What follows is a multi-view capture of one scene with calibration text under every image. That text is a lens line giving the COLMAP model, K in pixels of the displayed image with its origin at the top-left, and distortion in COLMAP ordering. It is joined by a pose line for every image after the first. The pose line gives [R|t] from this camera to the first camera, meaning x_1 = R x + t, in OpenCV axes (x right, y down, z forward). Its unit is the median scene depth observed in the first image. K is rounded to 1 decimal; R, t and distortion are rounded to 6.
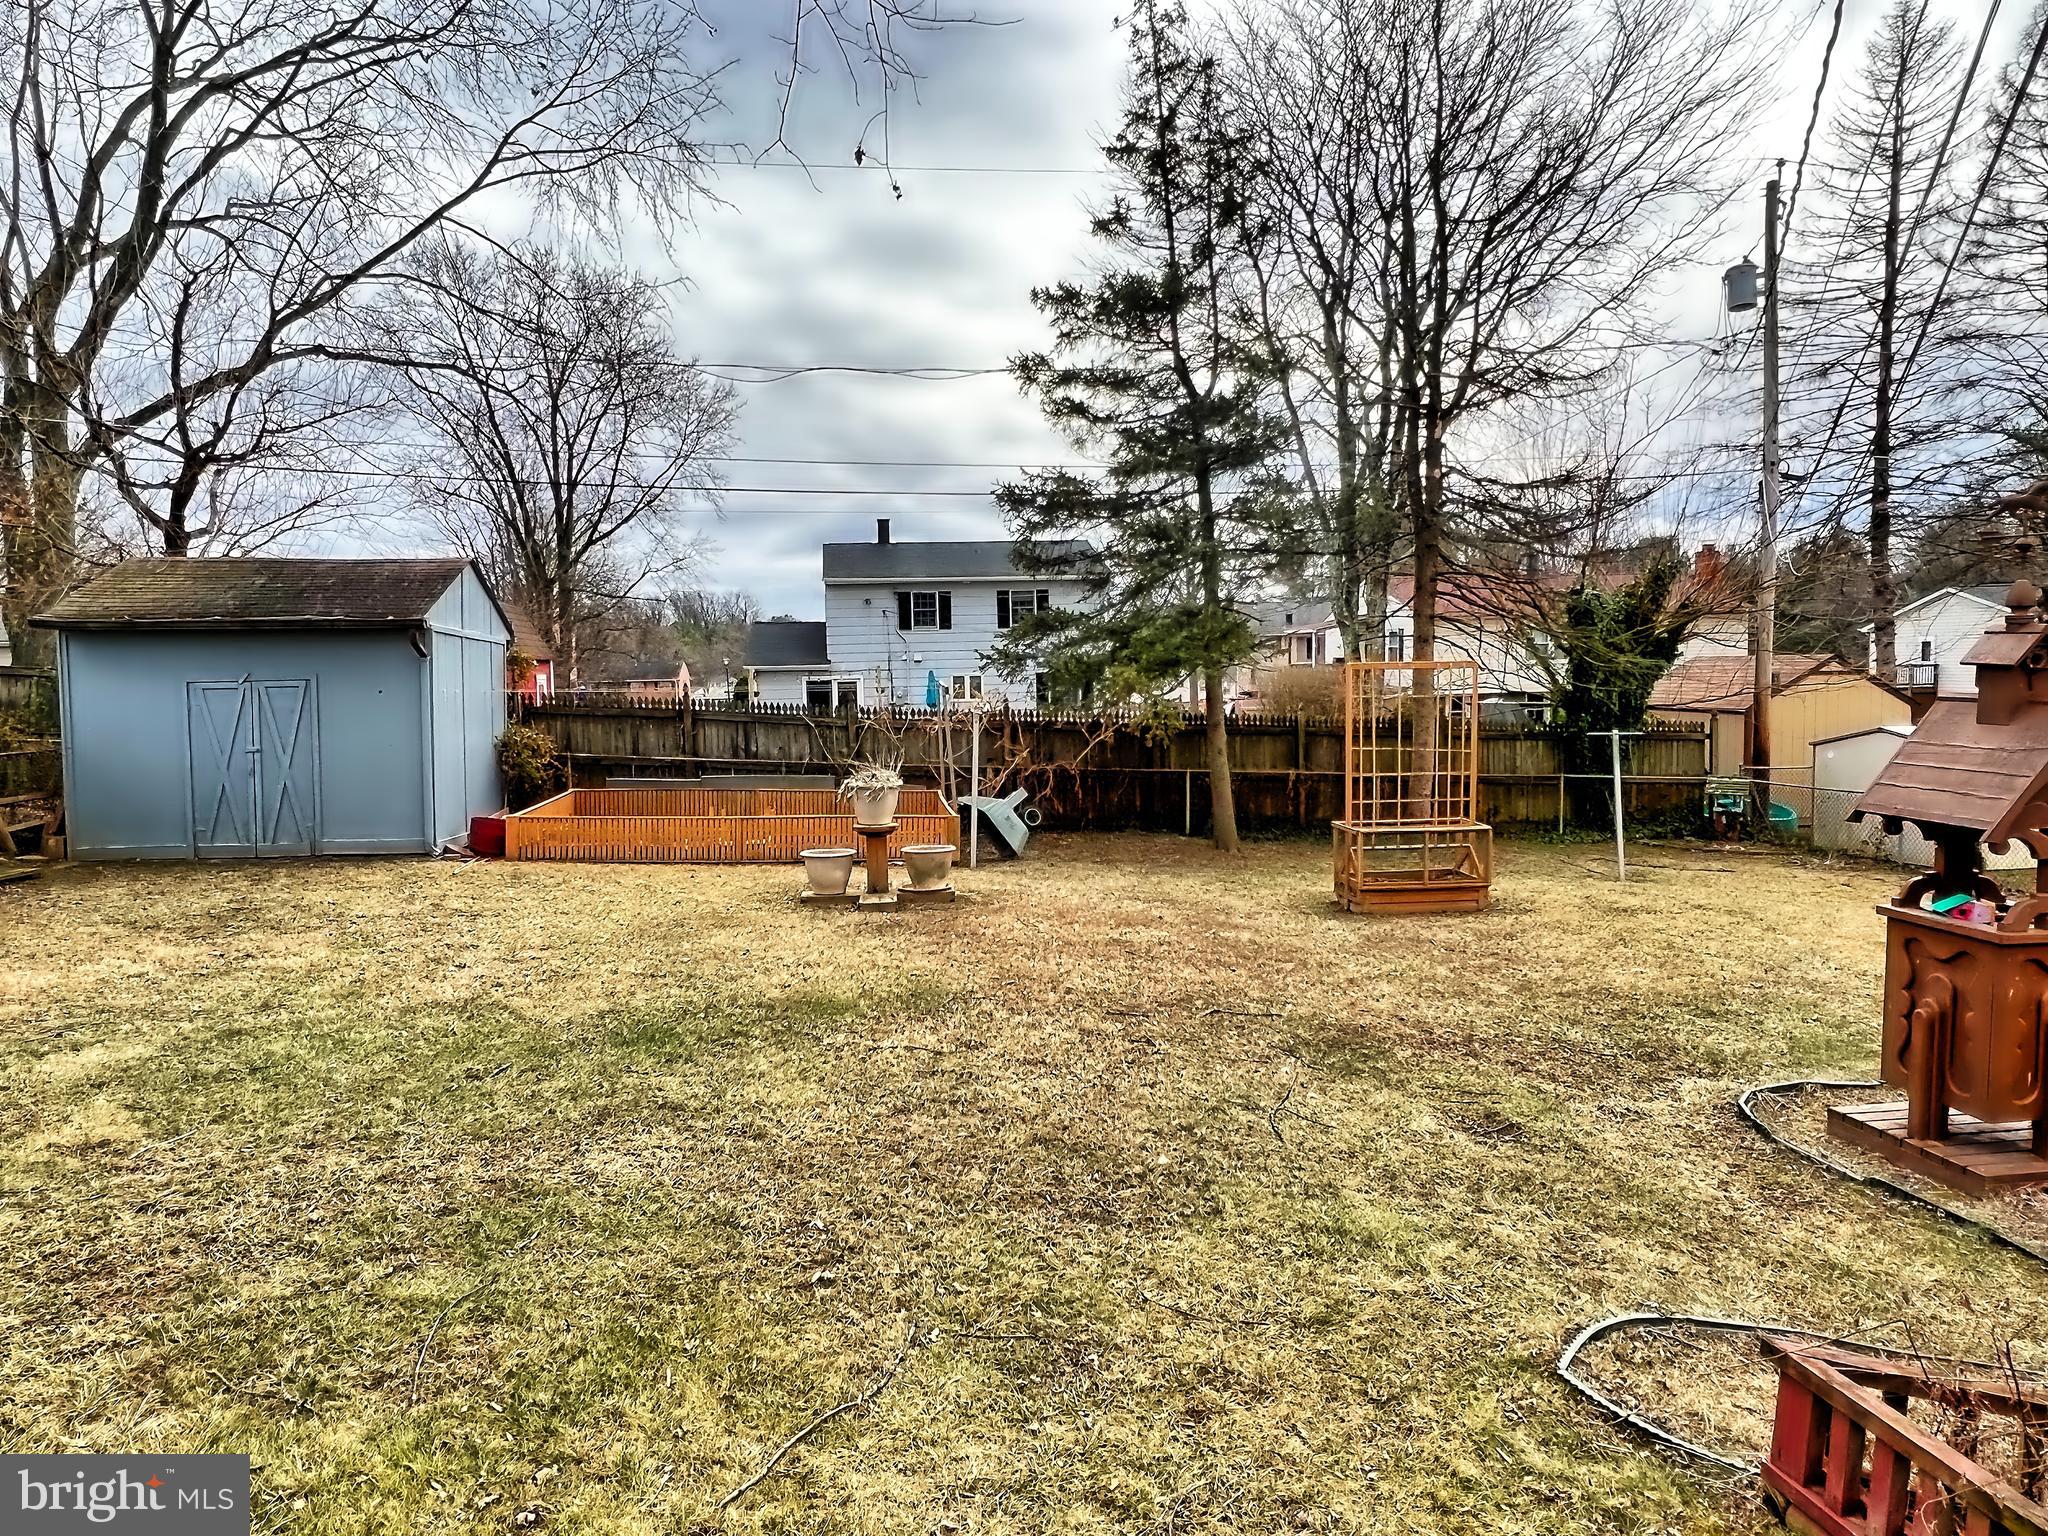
lens RADIAL K [[1293.8, 0, 1024.0], [0, 1293.8, 768.0], [0, 0, 1]] dist [0.002689, 0.002541]
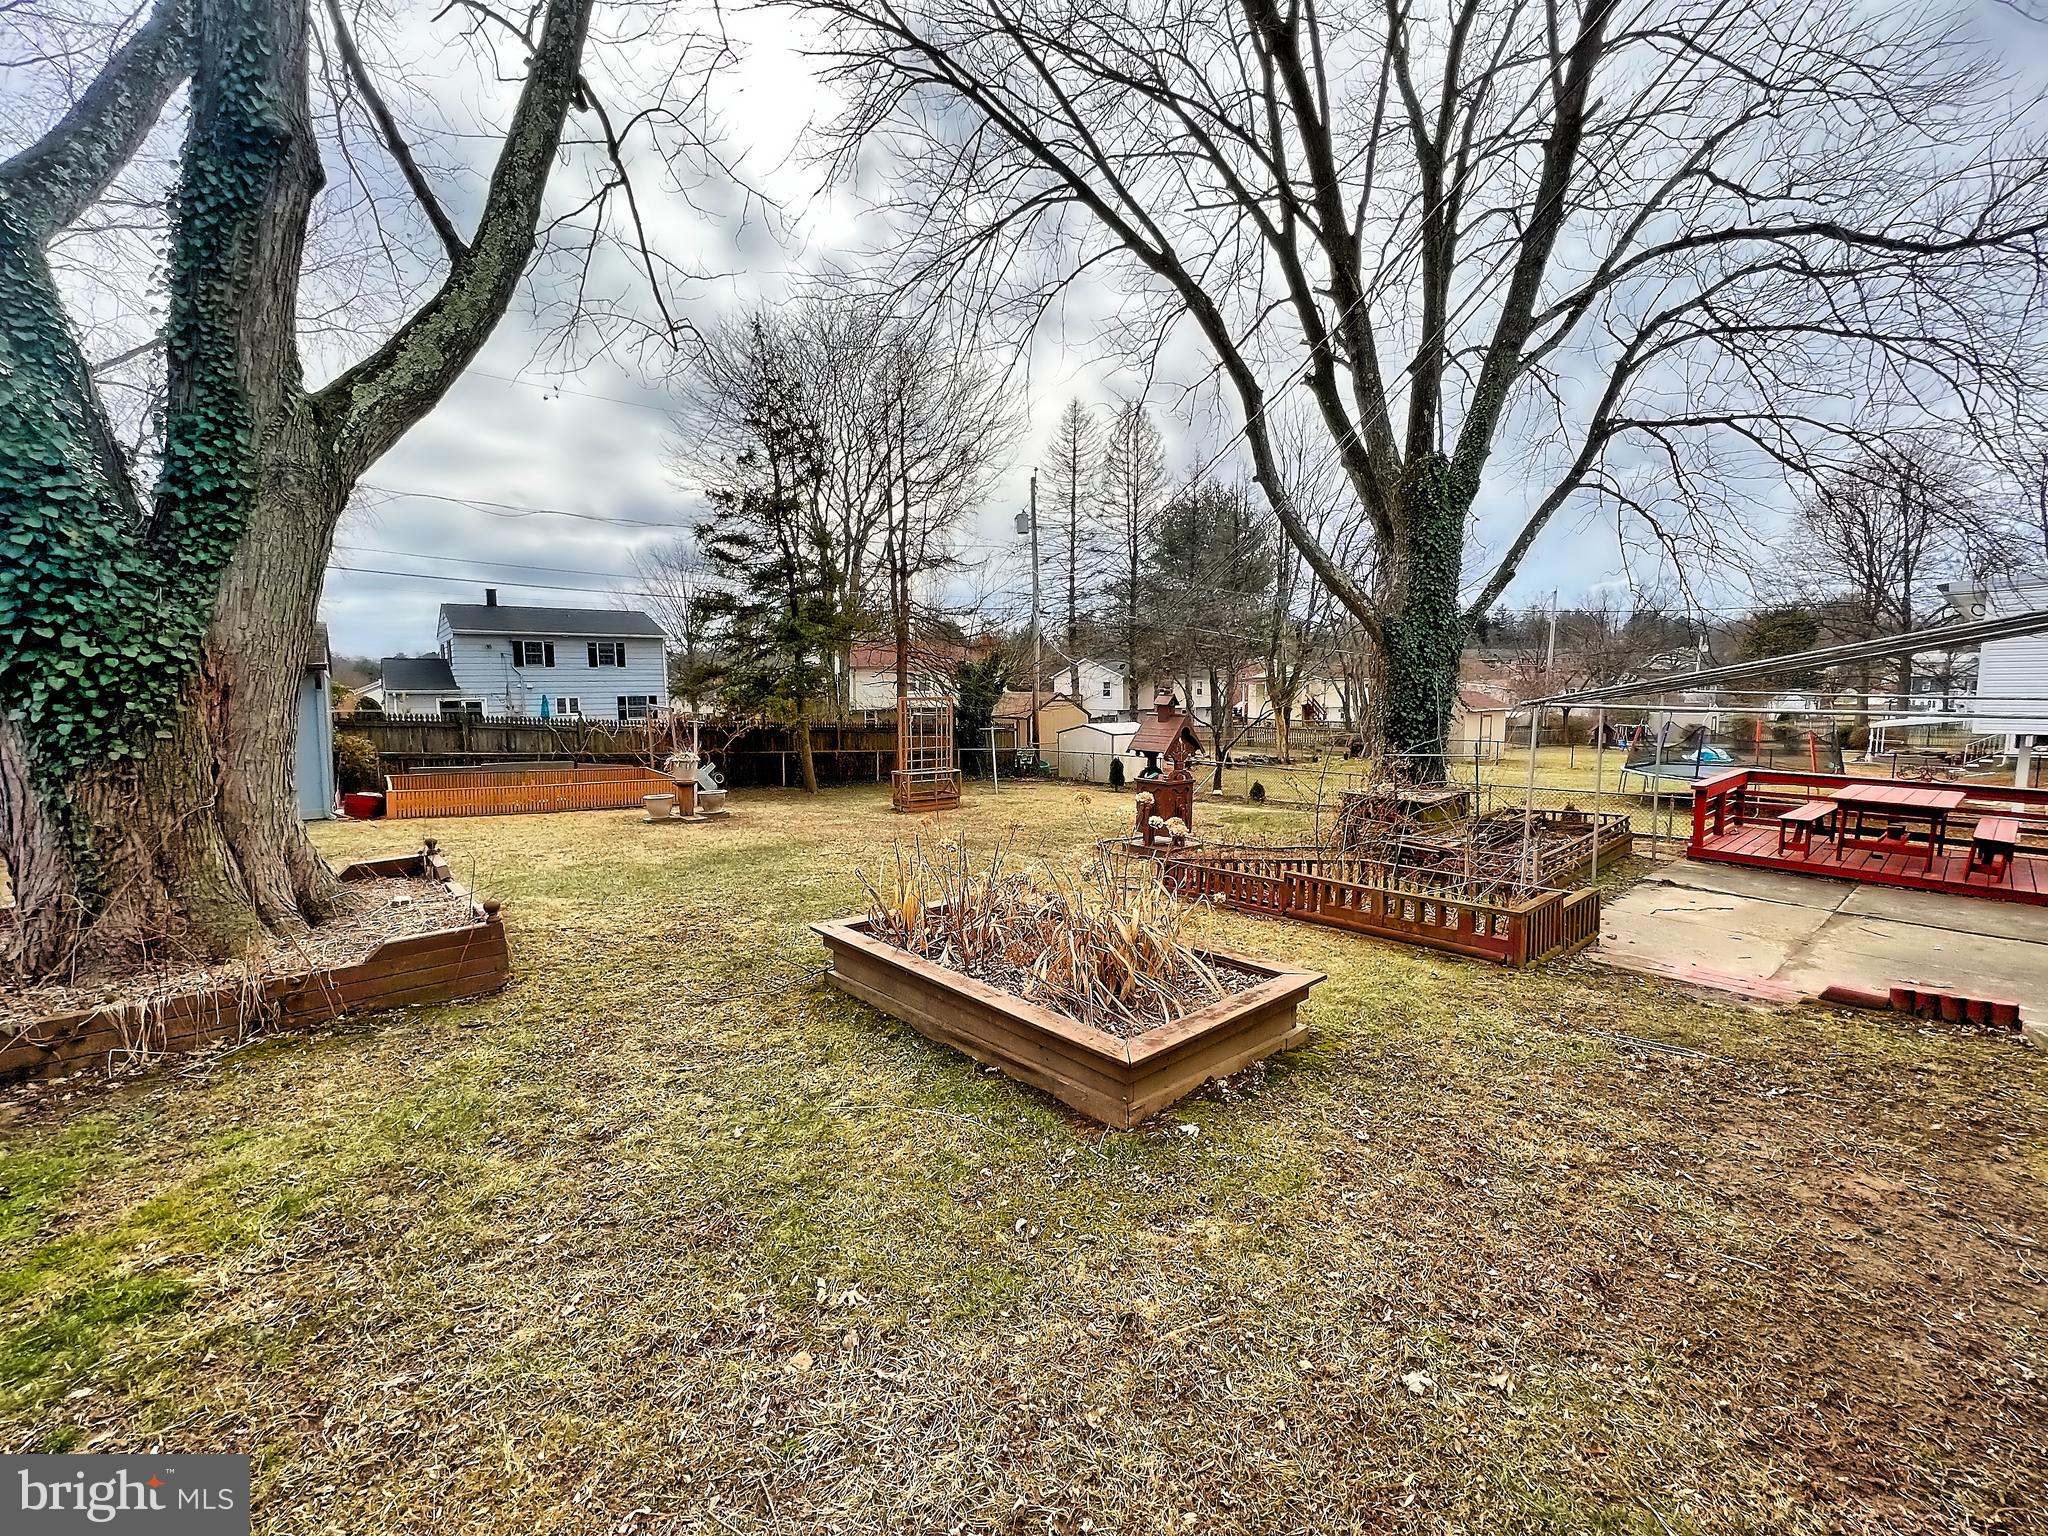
lens RADIAL K [[815.2, 0, 1016.6], [0, 815.2, 765.3], [0, 0, 1]] dist [-0.000790, 0.000439]
pose [[0.852315, -0.037515, 0.521681, -0.196869], [0.031209, 0.999295, 0.020873, 0.006922], [-0.522097, -0.001509, 0.852885, -0.174968]]
